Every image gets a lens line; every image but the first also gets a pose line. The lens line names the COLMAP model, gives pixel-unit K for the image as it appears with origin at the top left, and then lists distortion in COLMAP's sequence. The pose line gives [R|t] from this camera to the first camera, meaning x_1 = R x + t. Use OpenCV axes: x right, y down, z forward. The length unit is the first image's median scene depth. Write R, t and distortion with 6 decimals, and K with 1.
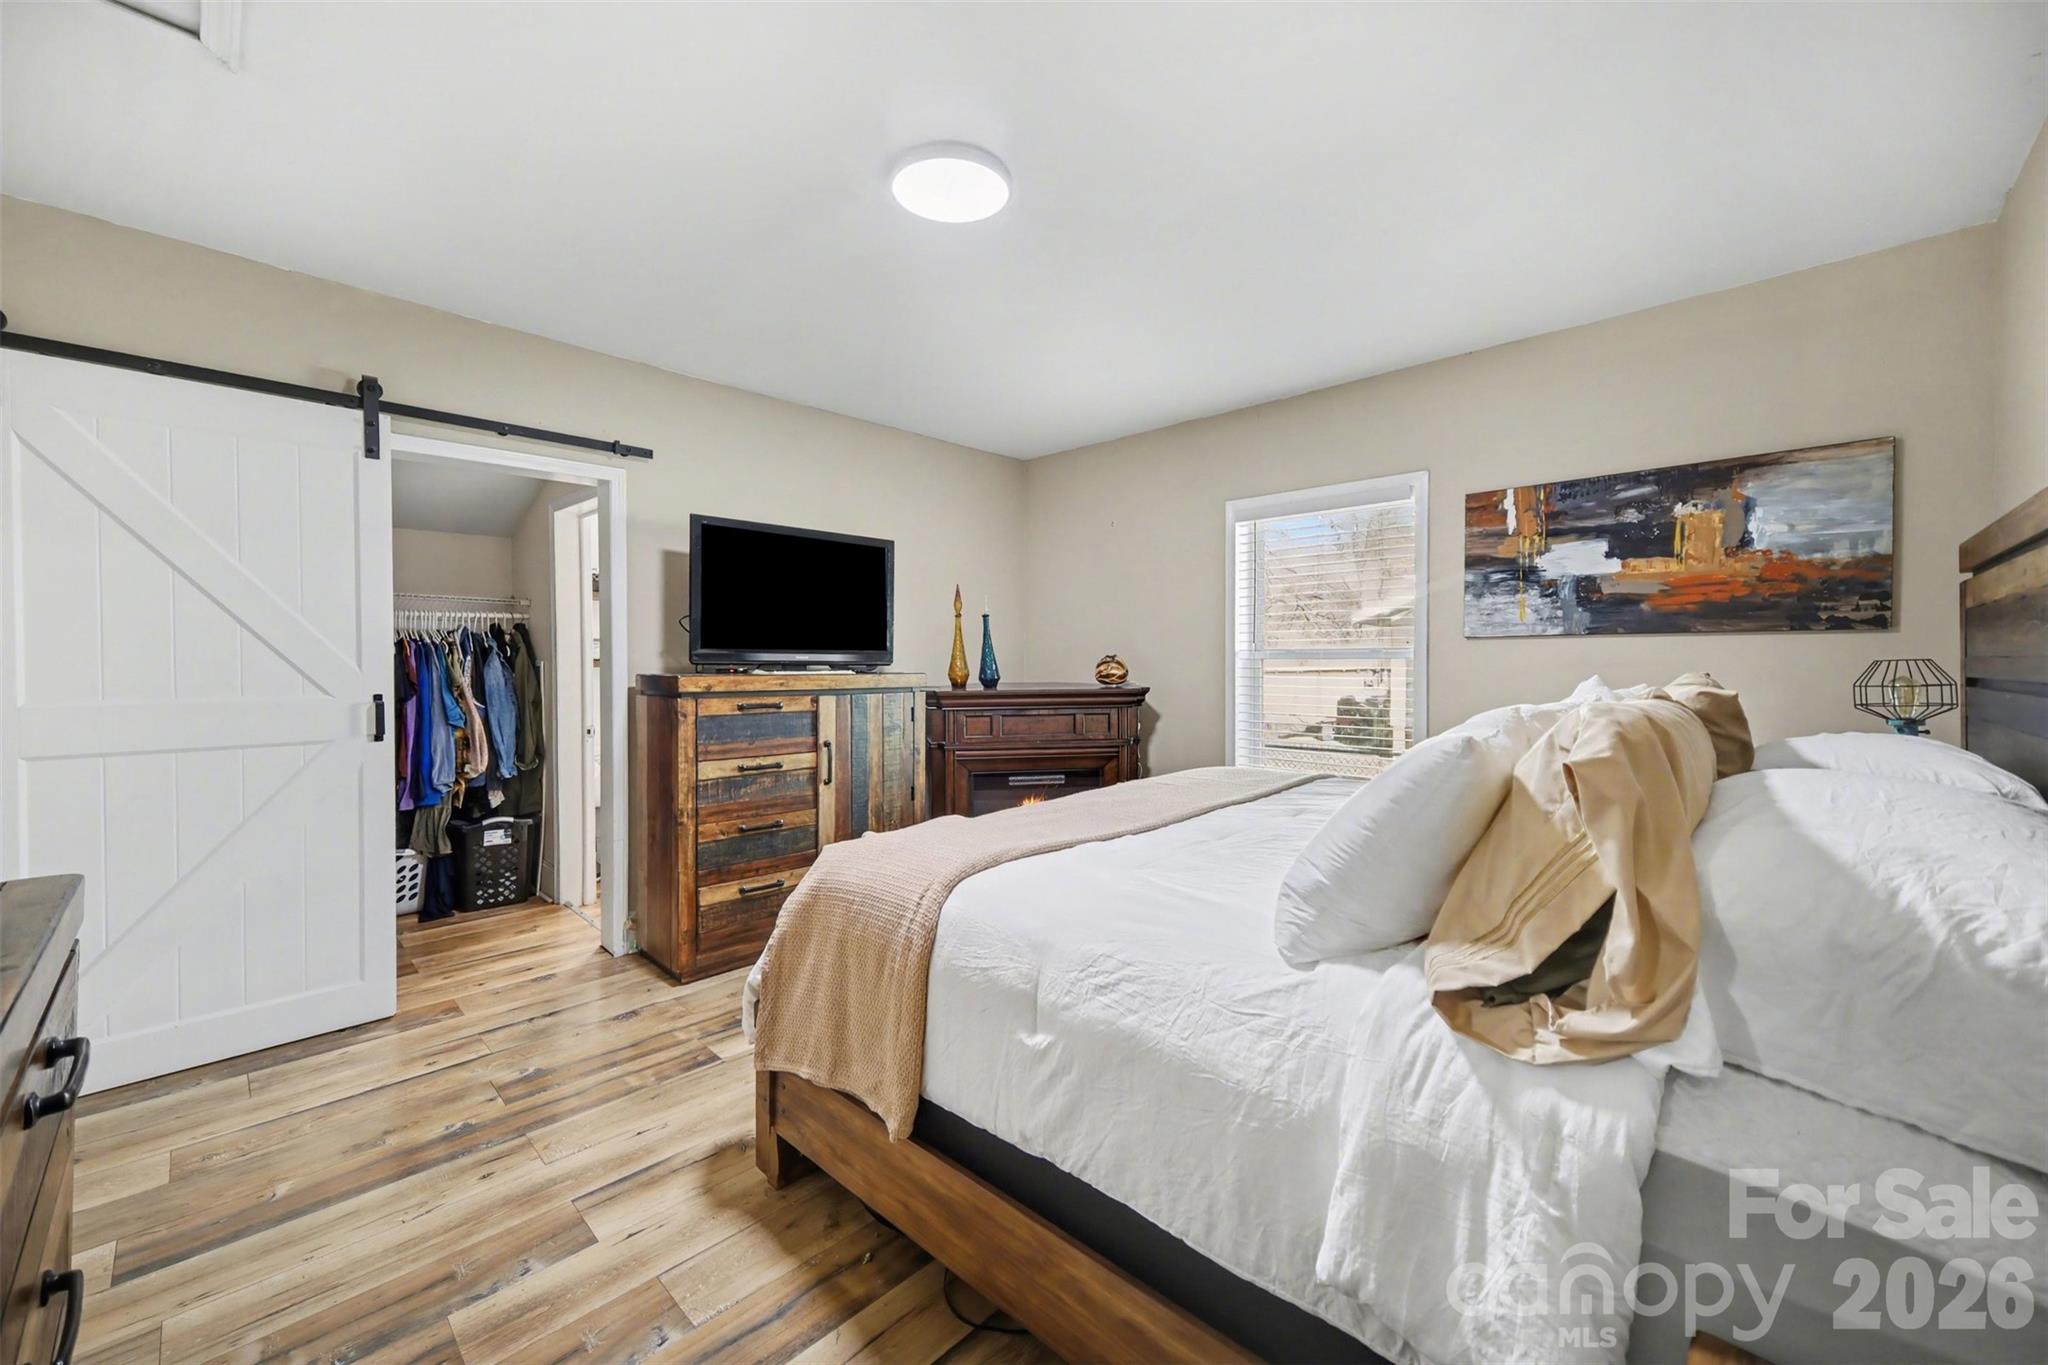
lens RADIAL K [[807.9, 0, 1028.7], [0, 807.9, 654.0], [0, 0, 1]] dist [0.004201, 0.000299]
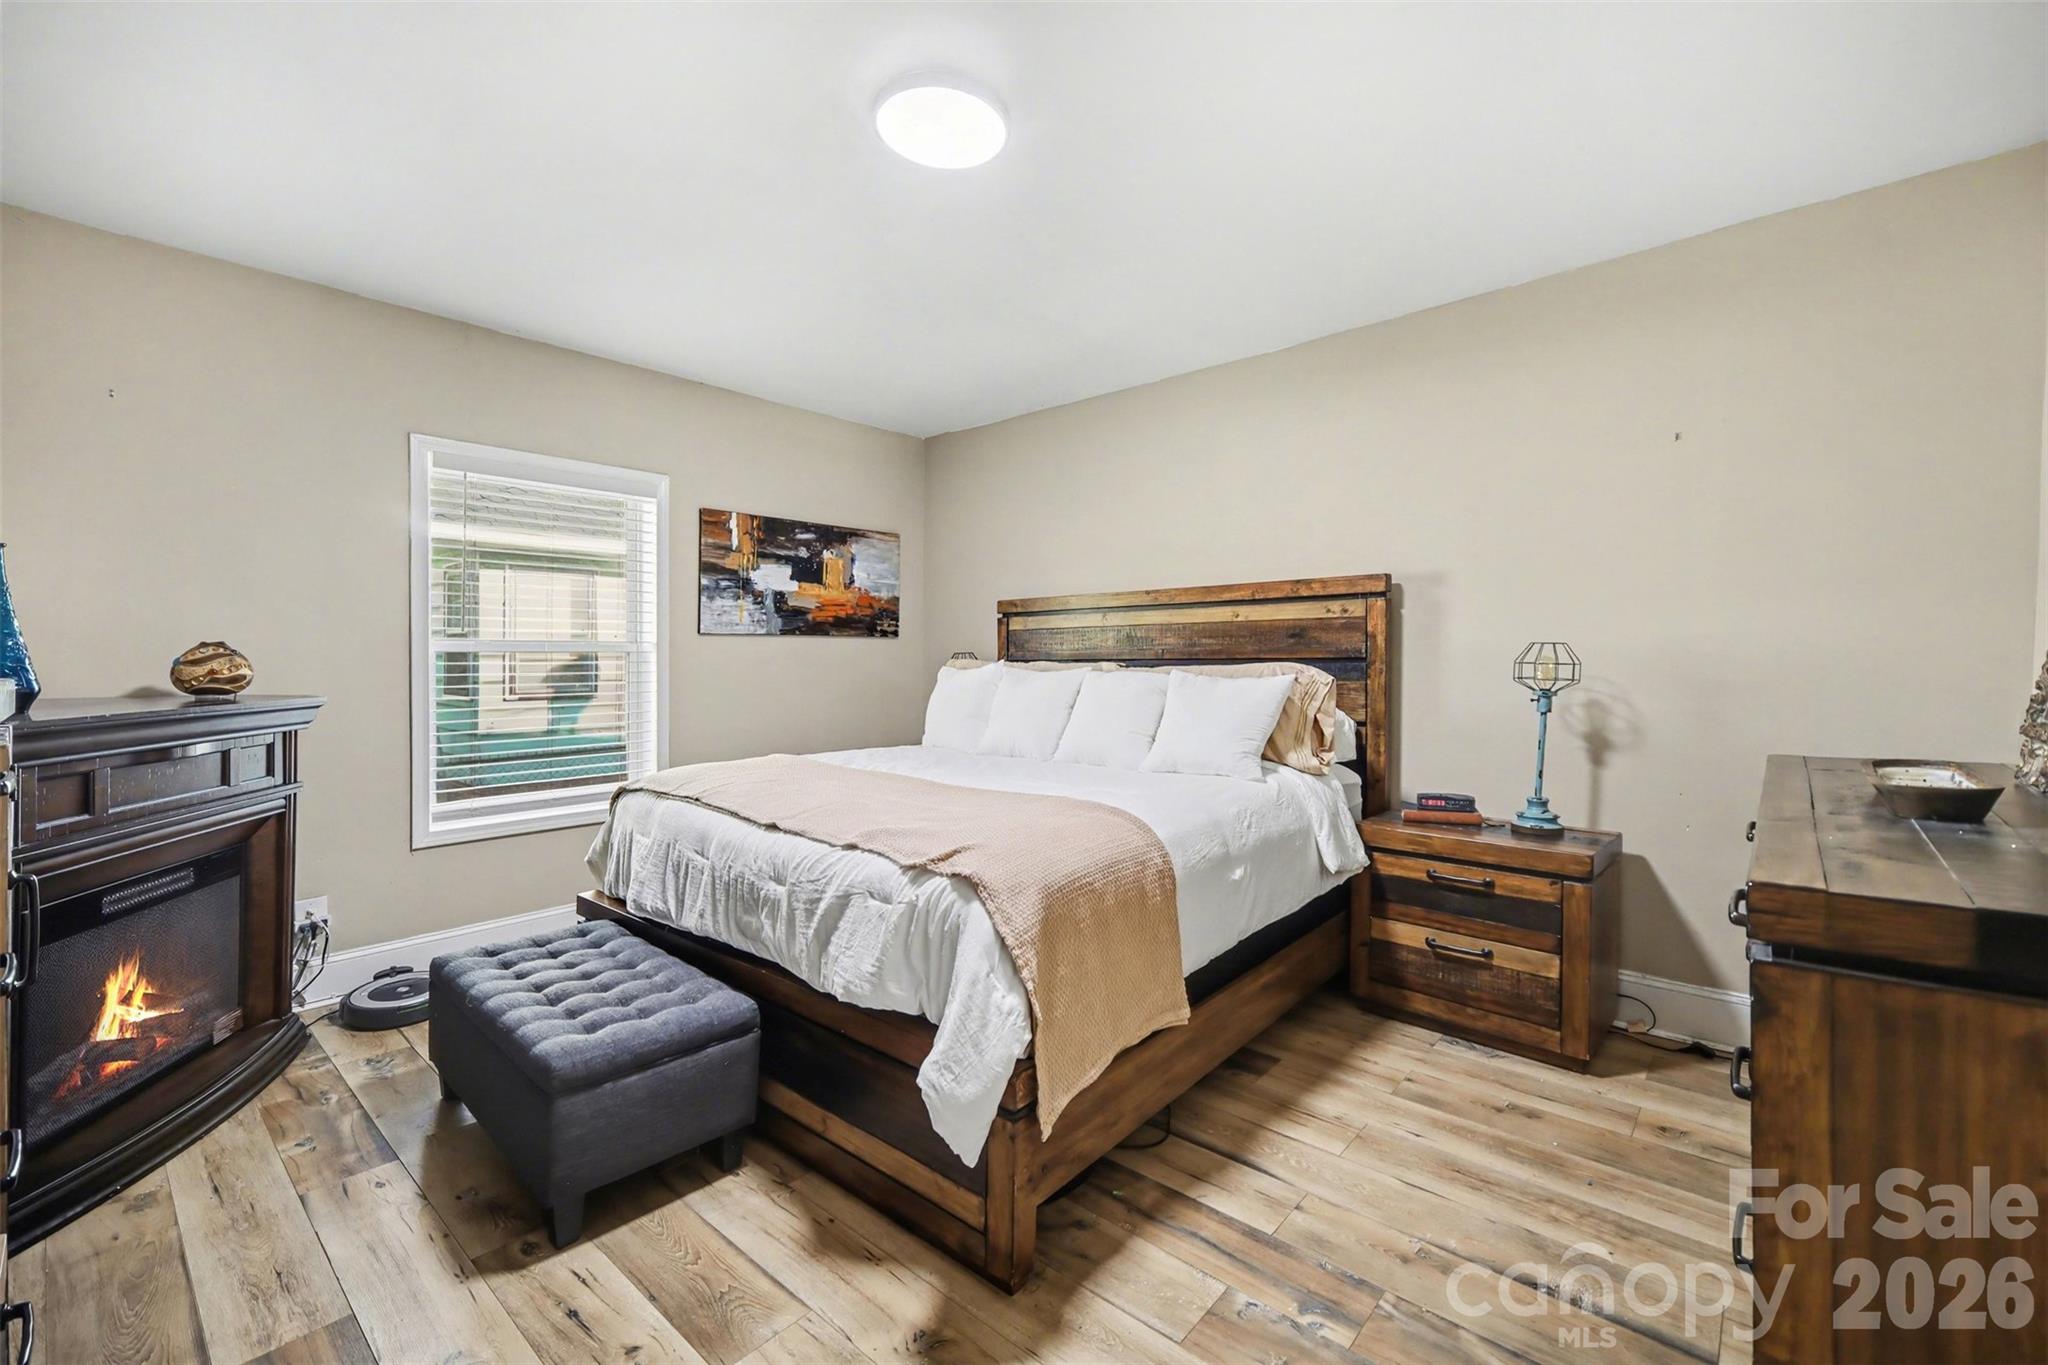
lens RADIAL K [[852.8, 0, 1023.1], [0, 852.8, 671.8], [0, 0, 1]] dist [-0.003347, -0.000086]
pose [[-0.057984, -0.012776, 0.998236, -1.186254], [-0.004076, 0.999913, 0.012561, 0.028617], [-0.998309, -0.003341, -0.058031, 1.071741]]
